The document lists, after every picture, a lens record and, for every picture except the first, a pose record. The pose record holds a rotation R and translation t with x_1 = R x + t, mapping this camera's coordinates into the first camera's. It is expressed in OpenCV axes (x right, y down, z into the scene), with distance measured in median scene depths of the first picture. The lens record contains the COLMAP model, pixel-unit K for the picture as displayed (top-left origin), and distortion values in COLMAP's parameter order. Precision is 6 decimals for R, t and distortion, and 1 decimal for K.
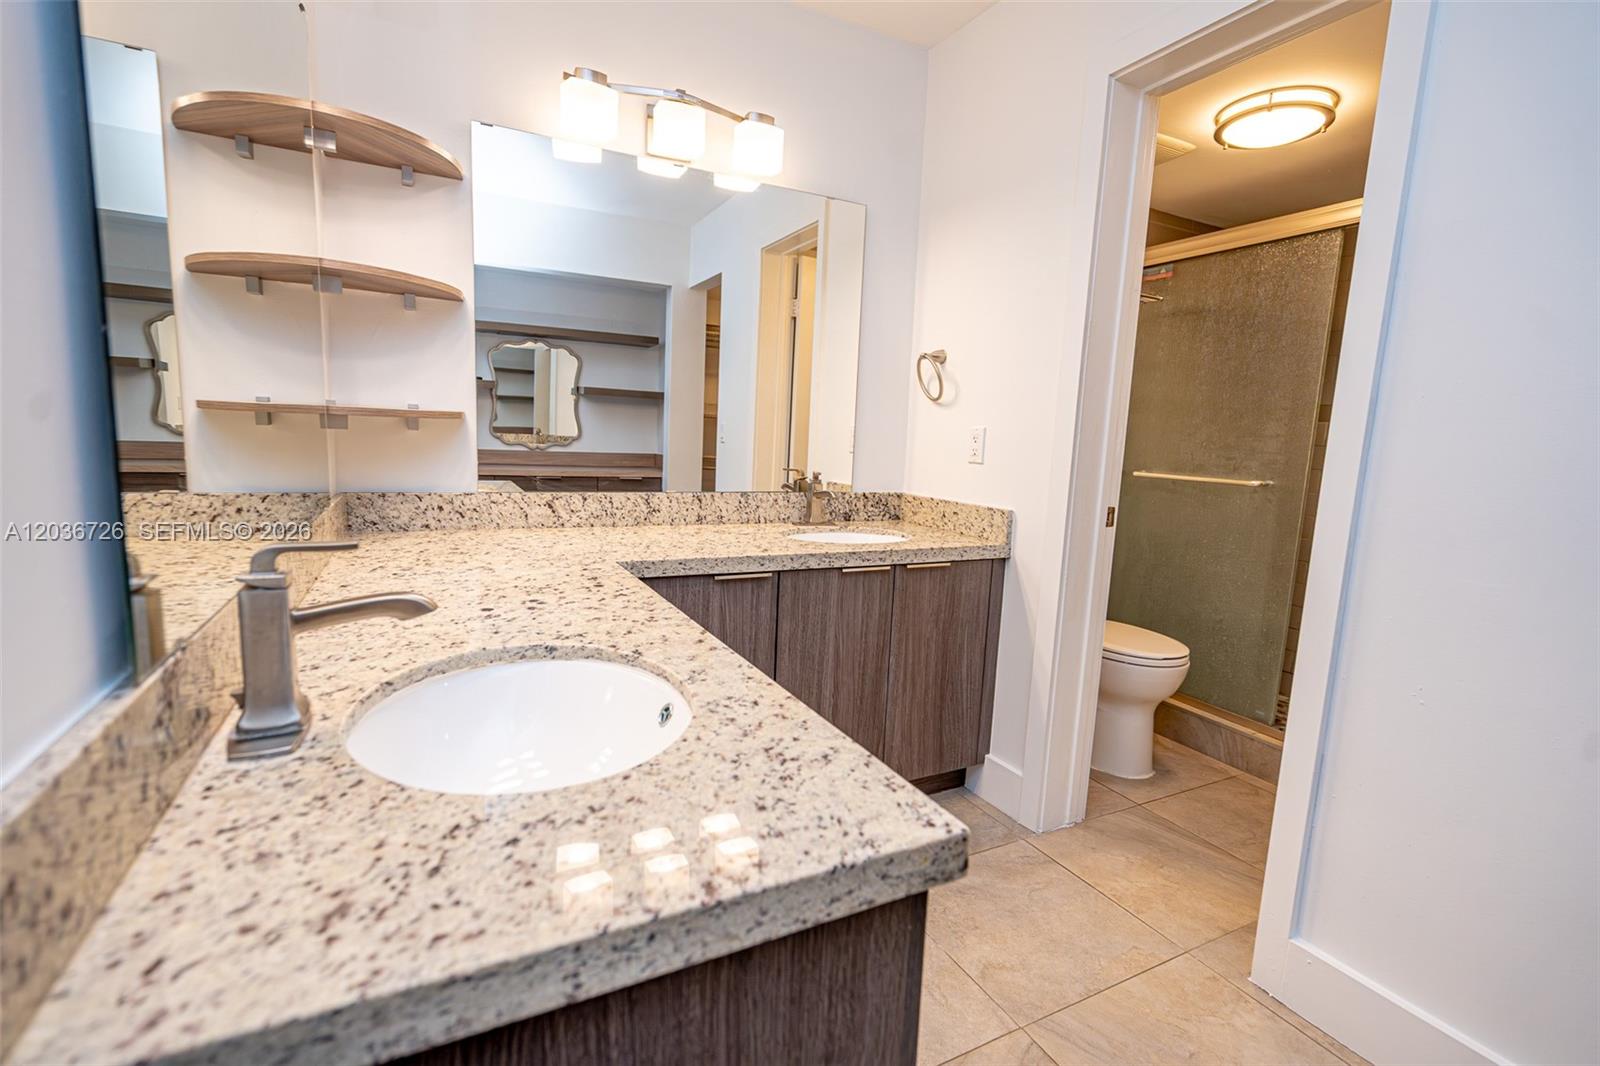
lens RADIAL K [[720.3, 0, 804.4], [0, 720.3, 538.2], [0, 0, 1]] dist [-0.001833, 0.000595]
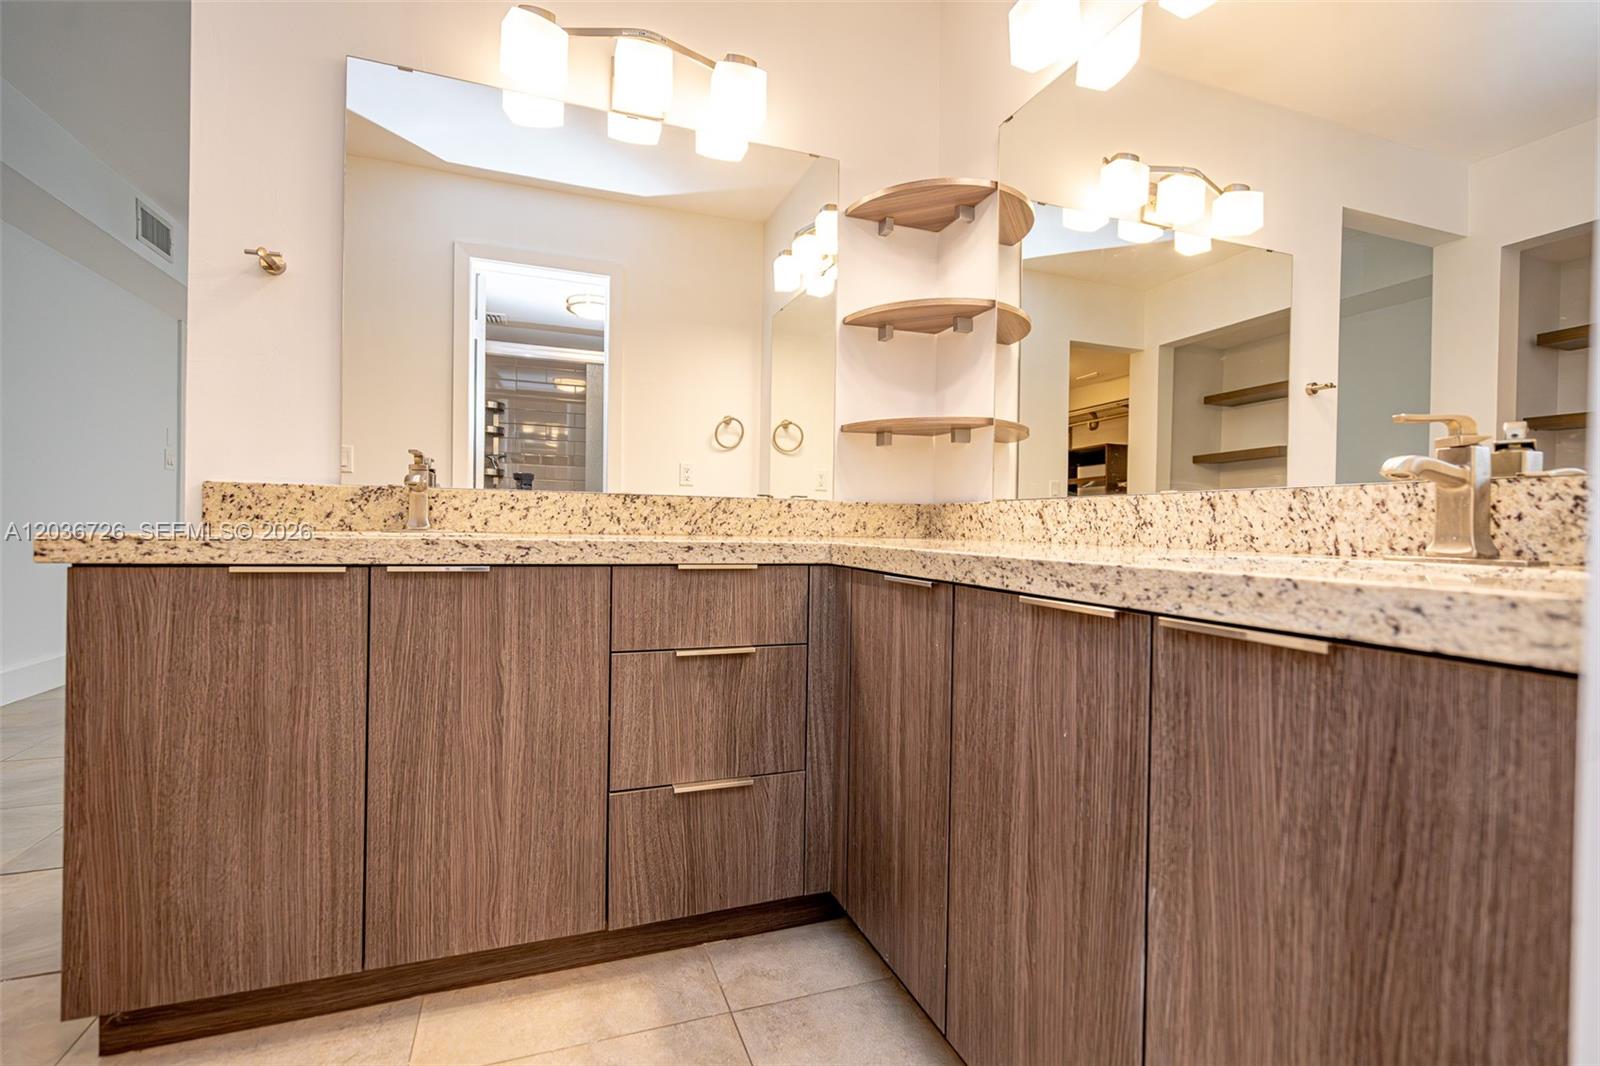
lens RADIAL K [[720.3, 0, 799.7], [0, 720.3, 530.8], [0, 0, 1]] dist [-0.001833, 0.000595]
pose [[-0.115388, -0.035658, -0.992680, 0.494621], [-0.164352, 0.986267, -0.016324, 0.030544], [0.979630, 0.161265, -0.119664, 0.860814]]
